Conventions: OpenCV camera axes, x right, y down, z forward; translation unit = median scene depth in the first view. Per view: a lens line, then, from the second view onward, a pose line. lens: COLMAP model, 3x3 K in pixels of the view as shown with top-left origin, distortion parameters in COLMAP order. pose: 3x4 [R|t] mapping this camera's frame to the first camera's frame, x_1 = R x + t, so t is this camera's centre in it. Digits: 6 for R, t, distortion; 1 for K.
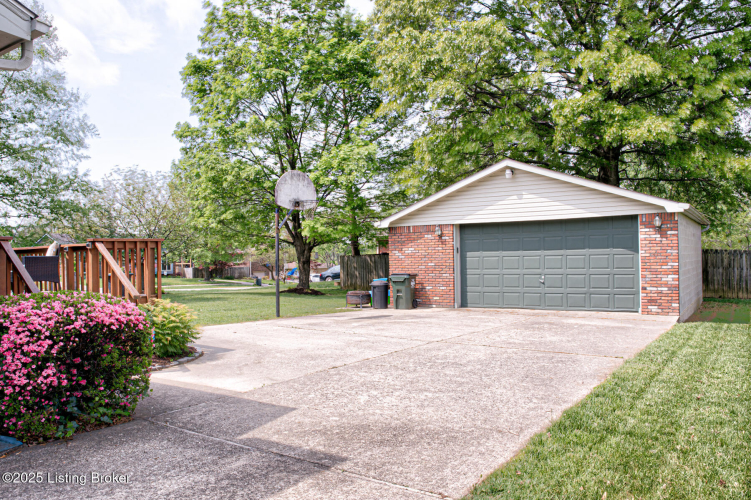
lens RADIAL K [[567.8, 0, 375.5], [0, 567.8, 250.0], [0, 0, 1]] dist [-0.064173, 0.002957]
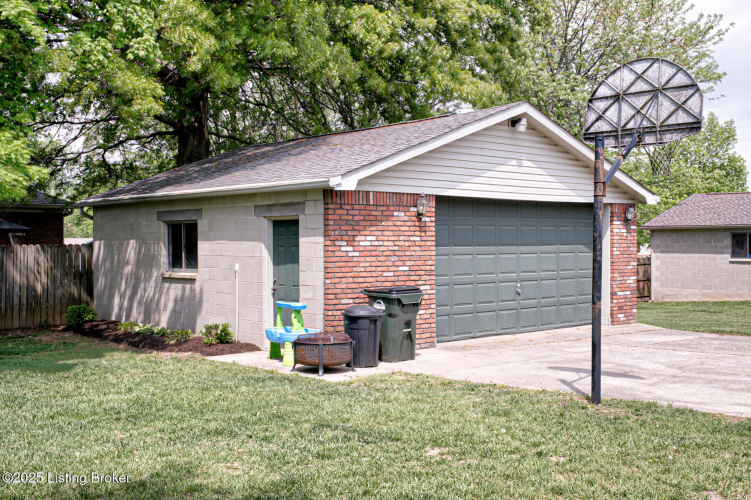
lens RADIAL K [[869.2, 0, 375.5], [0, 869.2, 250.0], [0, 0, 1]] dist [0.000016, 0.010410]
pose [[0.223025, 0.008124, 0.974779, -0.755553], [-0.012619, 0.999906, -0.005446, 0.013950], [-0.974731, -0.011086, 0.223107, 0.935697]]
